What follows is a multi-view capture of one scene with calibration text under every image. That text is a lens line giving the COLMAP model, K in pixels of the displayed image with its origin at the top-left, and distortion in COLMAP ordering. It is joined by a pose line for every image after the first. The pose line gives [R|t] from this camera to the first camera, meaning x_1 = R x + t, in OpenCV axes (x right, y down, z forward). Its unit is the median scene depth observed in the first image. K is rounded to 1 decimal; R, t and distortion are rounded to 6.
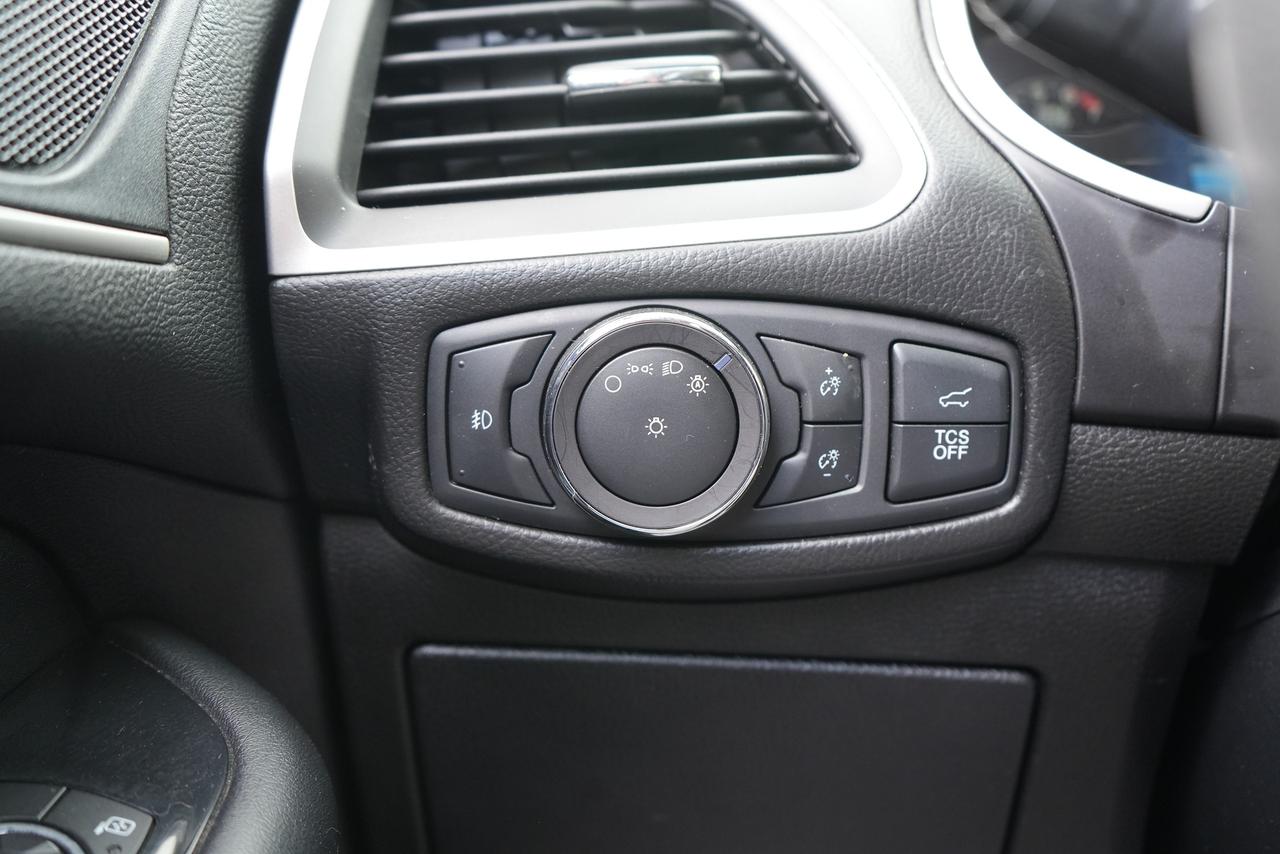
lens RADIAL K [[1311.1, 0, 640.0], [0, 1311.1, 427.0], [0, 0, 1]] dist [0.011765, -0.008227]
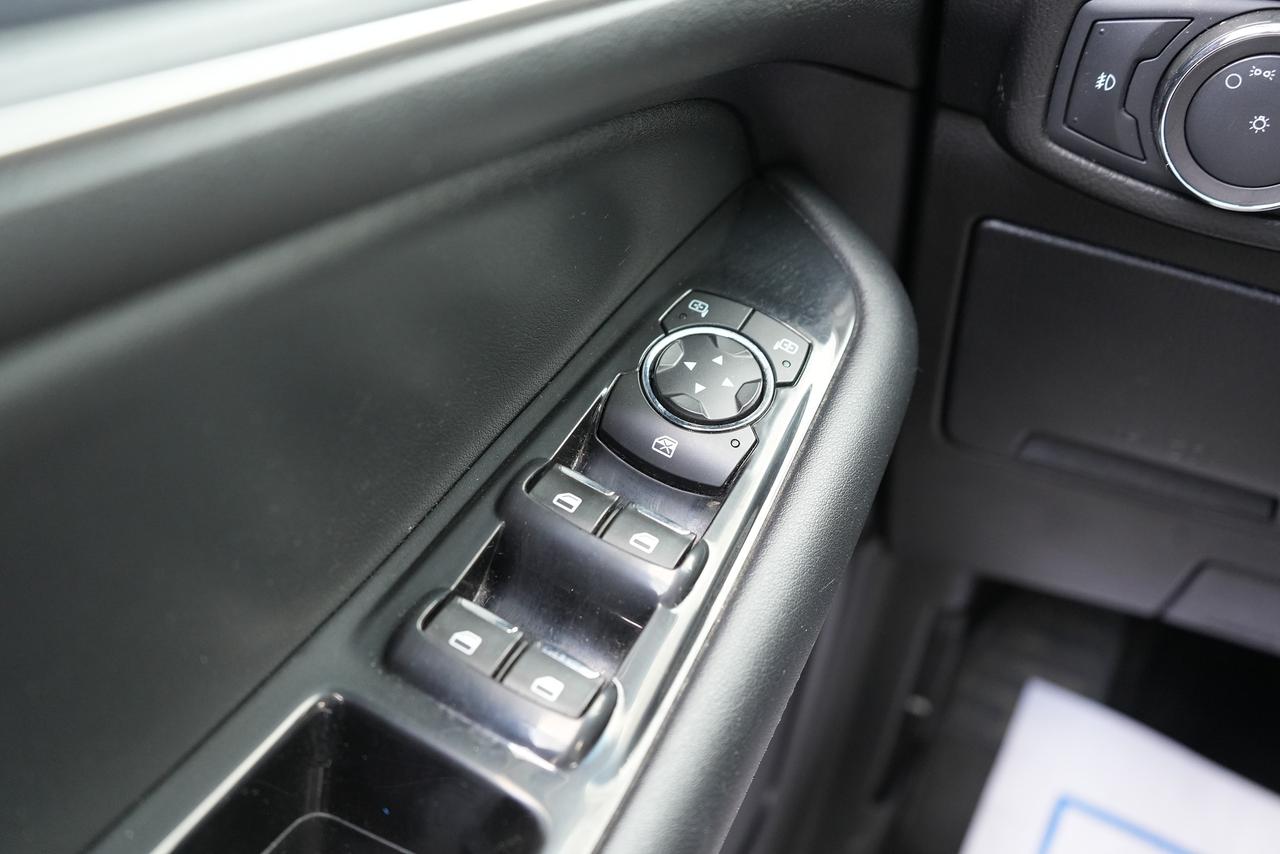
lens RADIAL K [[1311.1, 0, 640.0], [0, 1311.1, 427.0], [0, 0, 1]] dist [0.011765, -0.008227]
pose [[0.939040, 0.253252, -0.232523, -0.159539], [-0.114550, 0.868139, 0.482922, -0.258570], [0.324163, -0.426848, 0.844227, -0.276549]]
